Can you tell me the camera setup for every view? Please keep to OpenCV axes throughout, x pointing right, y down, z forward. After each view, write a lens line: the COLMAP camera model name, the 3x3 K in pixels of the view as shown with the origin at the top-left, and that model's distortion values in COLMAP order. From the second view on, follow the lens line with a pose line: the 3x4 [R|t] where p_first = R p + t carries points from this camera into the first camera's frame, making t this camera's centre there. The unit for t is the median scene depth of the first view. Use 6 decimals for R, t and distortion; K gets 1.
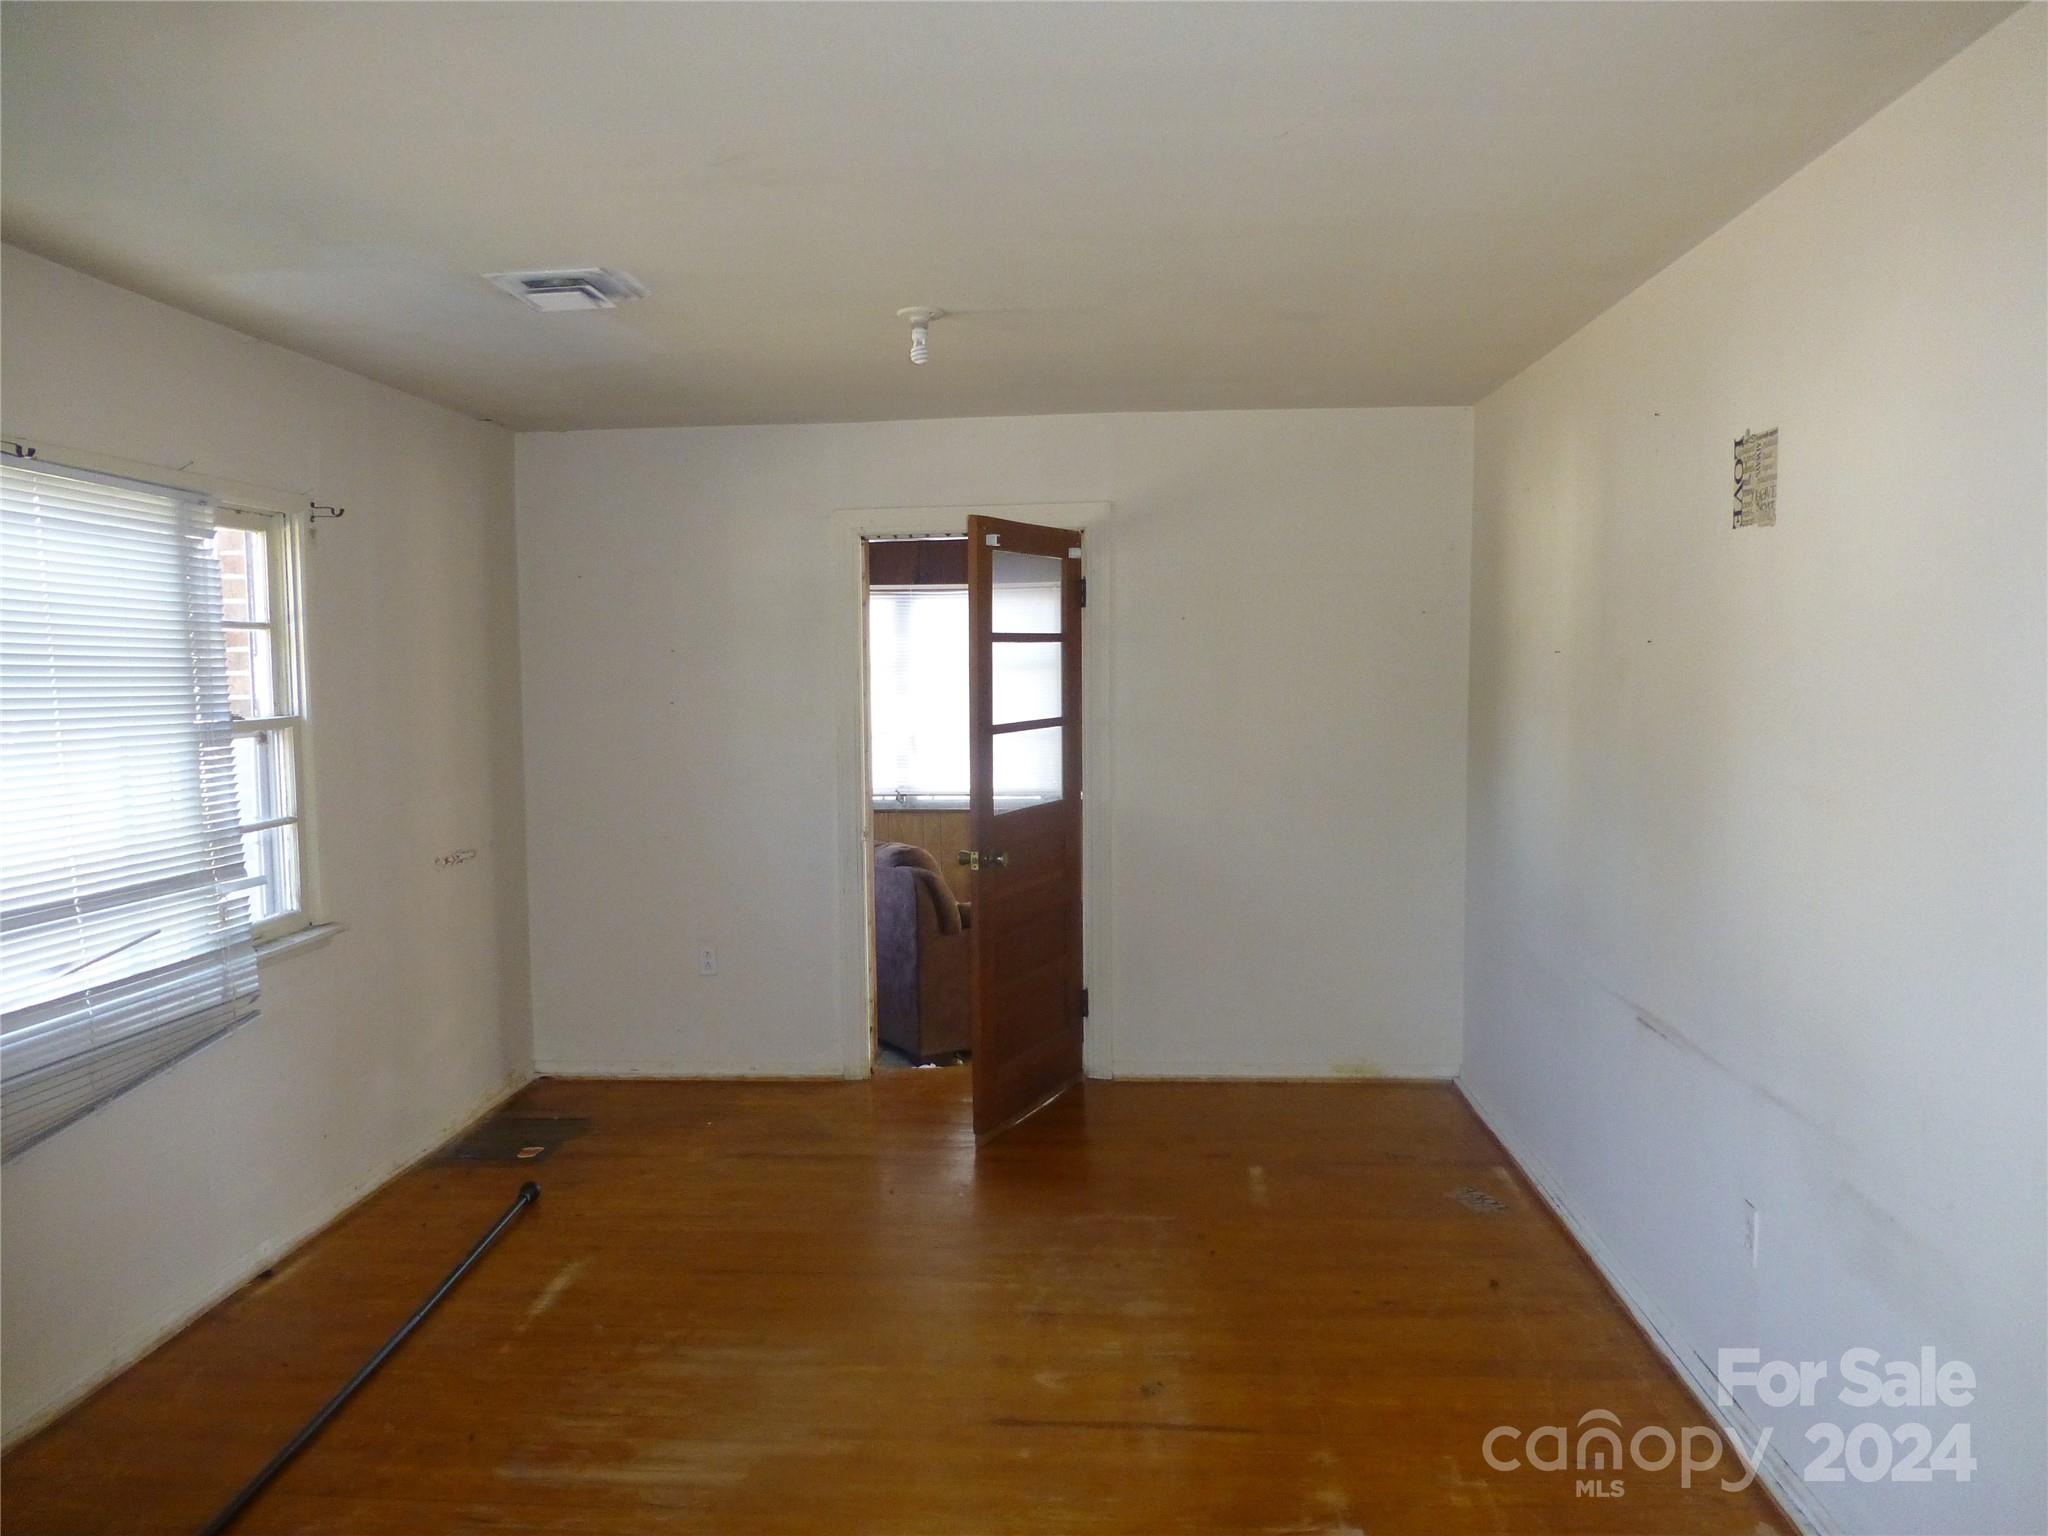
lens RADIAL K [[1442.4, 0, 1020.6], [0, 1442.4, 770.7], [0, 0, 1]] dist [-0.031056, -0.000935]
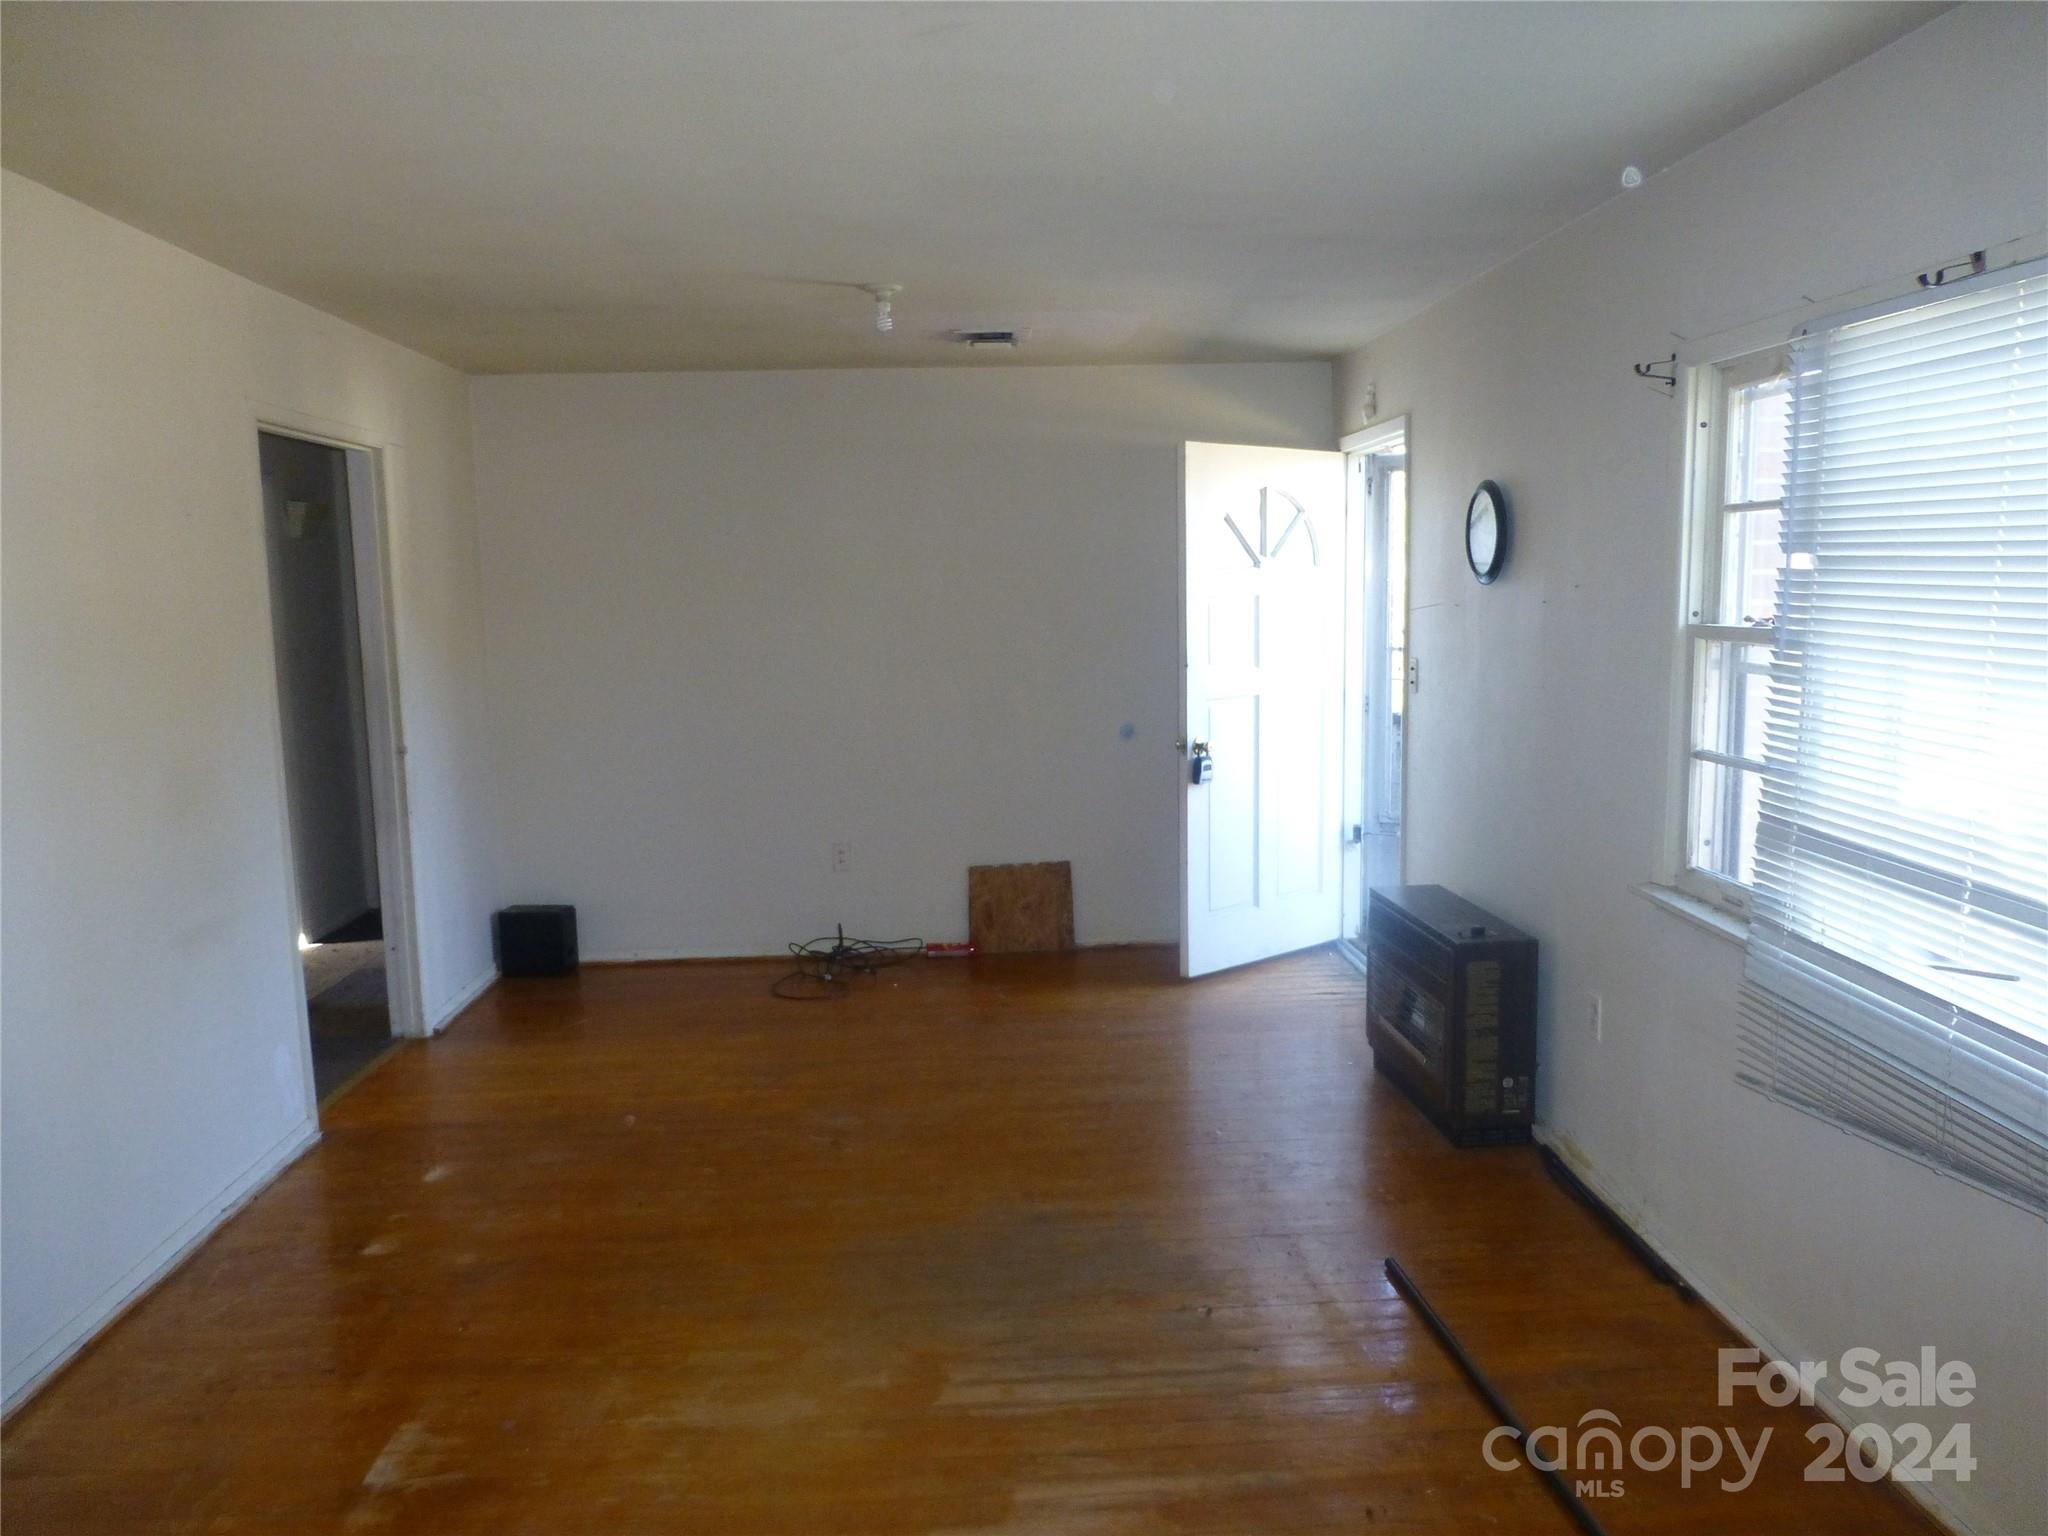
lens RADIAL K [[1442.4, 0, 1026.7], [0, 1442.4, 760.7], [0, 0, 1]] dist [-0.031056, -0.000935]
pose [[-0.992556, 0.043003, -0.113945, -0.109897], [0.020592, 0.981374, 0.191000, -0.120333], [0.120036, 0.187232, -0.974954, 1.668114]]
